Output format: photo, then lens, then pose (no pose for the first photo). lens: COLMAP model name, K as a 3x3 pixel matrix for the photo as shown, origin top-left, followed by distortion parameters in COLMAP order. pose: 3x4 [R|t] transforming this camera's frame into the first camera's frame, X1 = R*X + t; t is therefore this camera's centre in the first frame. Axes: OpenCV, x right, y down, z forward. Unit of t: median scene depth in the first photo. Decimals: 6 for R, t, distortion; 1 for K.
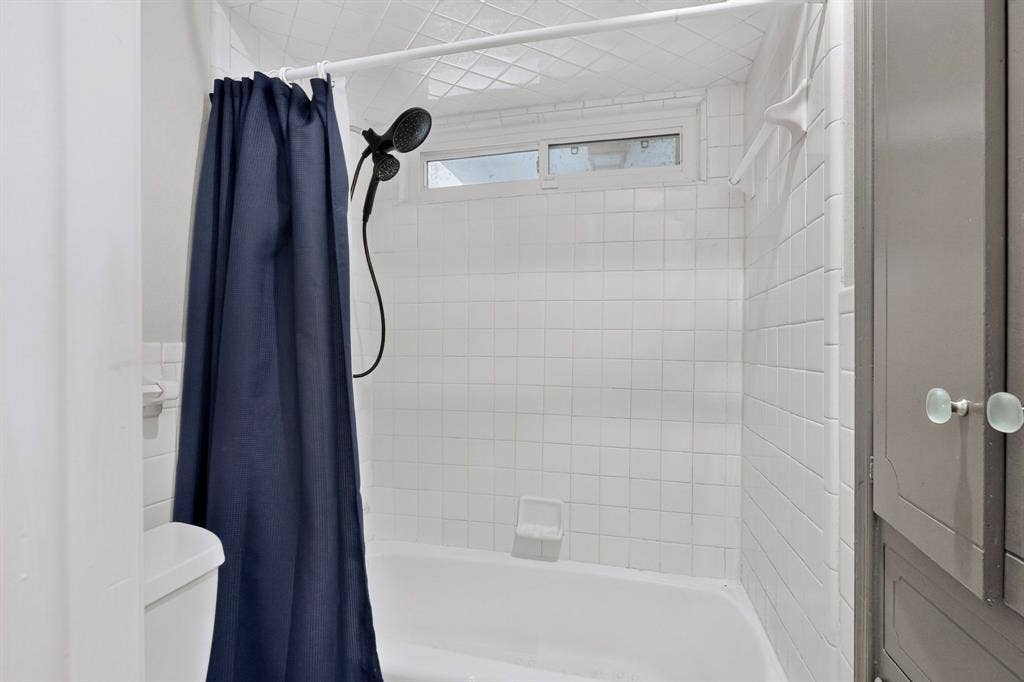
lens RADIAL K [[453.3, 0, 521.1], [0, 453.3, 344.0], [0, 0, 1]] dist [0.000053, -0.000013]
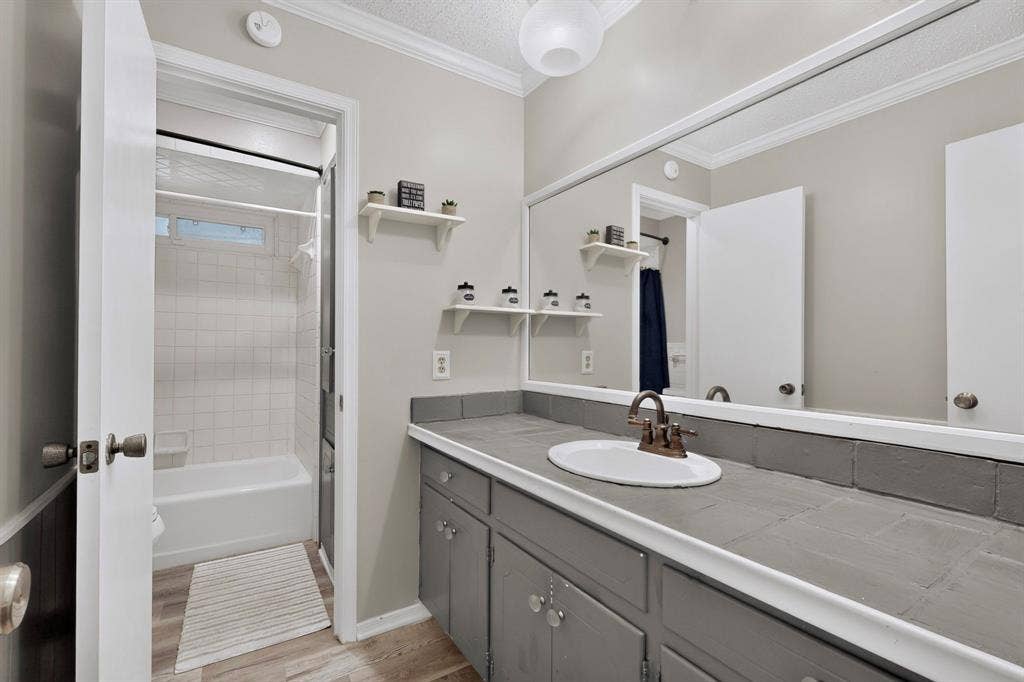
lens RADIAL K [[453.3, 0, 521.1], [0, 453.3, 344.0], [0, 0, 1]] dist [0.000053, -0.000013]
pose [[0.679693, 0.004200, 0.733485, -0.325197], [-0.002324, 0.999991, -0.003572, 0.027120], [-0.733493, 0.000723, 0.679696, -1.135386]]
